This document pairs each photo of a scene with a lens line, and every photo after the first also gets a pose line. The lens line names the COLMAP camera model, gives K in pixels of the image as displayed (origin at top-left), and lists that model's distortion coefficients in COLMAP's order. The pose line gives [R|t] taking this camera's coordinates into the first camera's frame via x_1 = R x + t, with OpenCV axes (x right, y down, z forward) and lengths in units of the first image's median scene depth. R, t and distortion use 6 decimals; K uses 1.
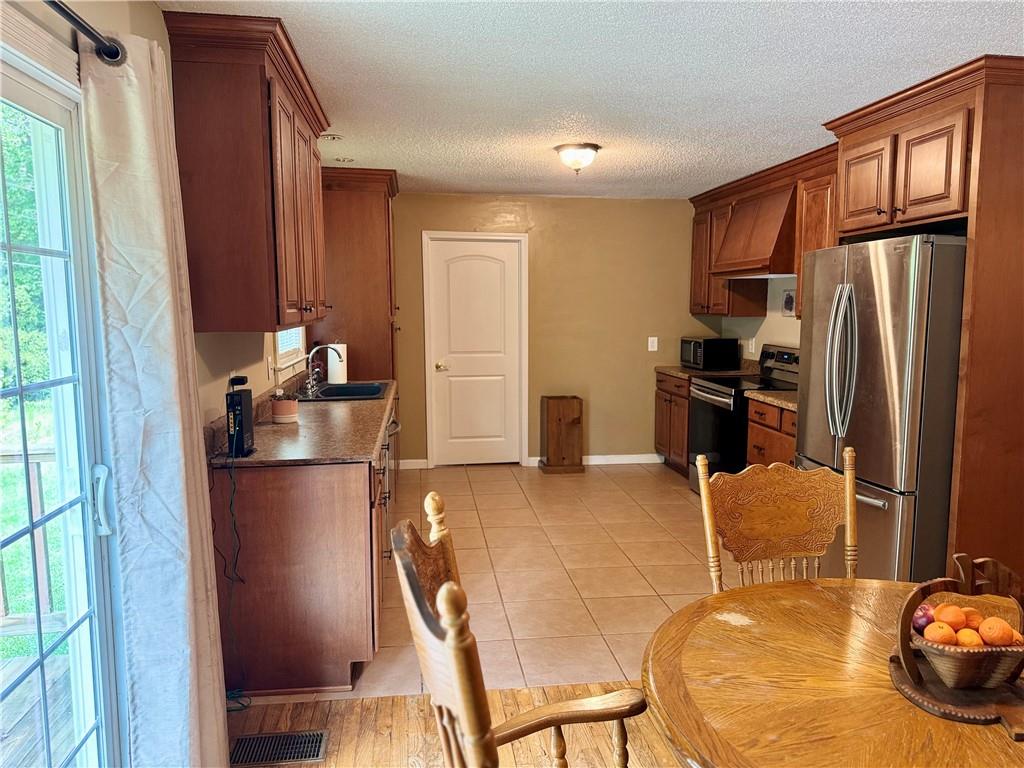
lens RADIAL K [[732.8, 0, 512.0], [0, 732.8, 384.0], [0, 0, 1]] dist [0.052345, -0.028632]
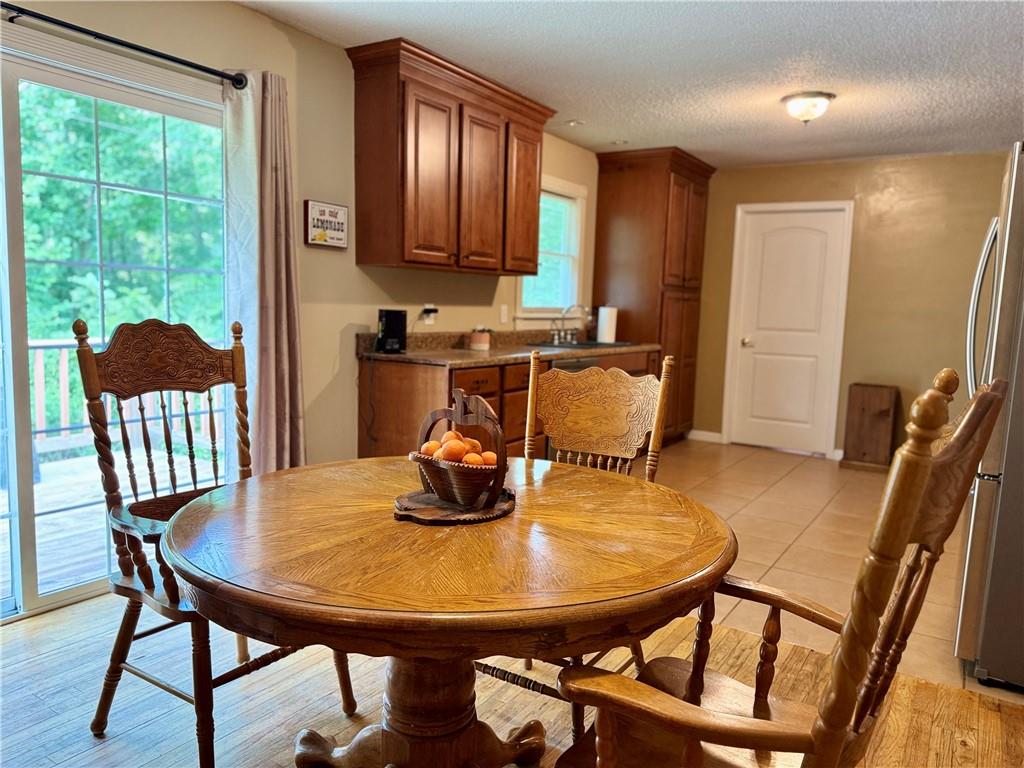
lens RADIAL K [[739.5, 0, 493.7], [0, 739.5, 381.1], [0, 0, 1]] dist [0.052453, -0.003176]
pose [[0.760265, 0.099714, -0.641914, 0.521896], [-0.106913, 0.993881, 0.027763, 0.064541], [0.640755, 0.047521, 0.766274, 0.035539]]
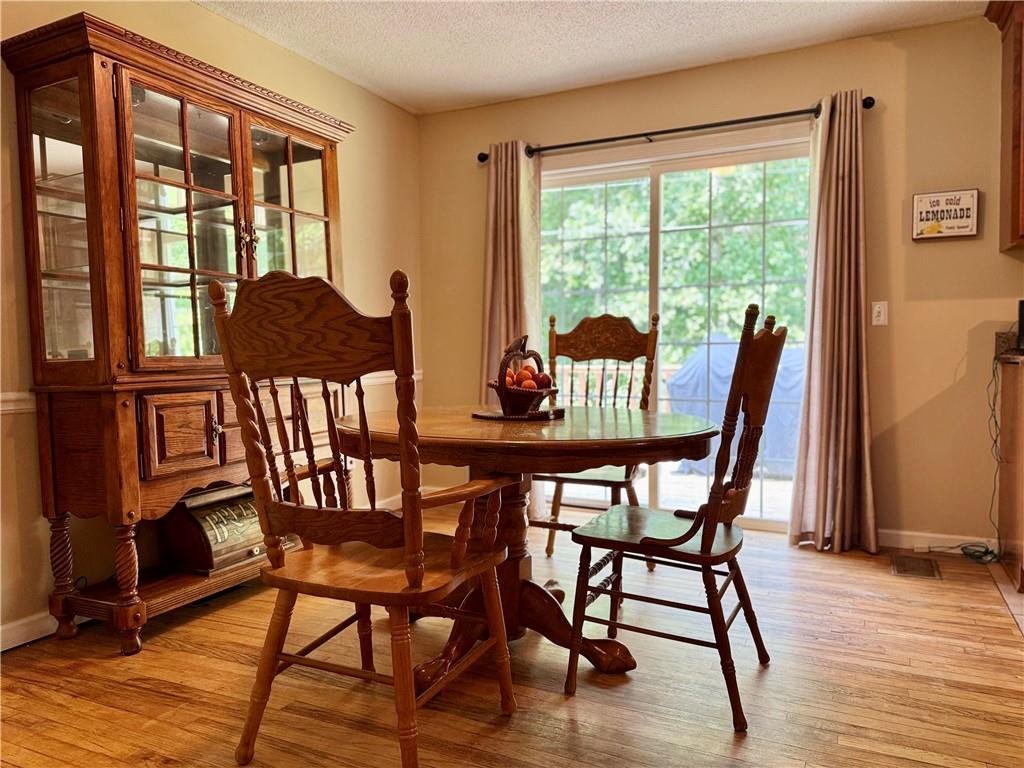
lens RADIAL K [[732.8, 0, 512.0], [0, 732.8, 384.0], [0, 0, 1]] dist [0.052345, -0.028632]
pose [[-0.535763, 0.052944, -0.842707, 0.762925], [-0.081101, 0.990191, 0.113771, 0.053394], [0.840464, 0.129299, -0.526214, 0.707126]]
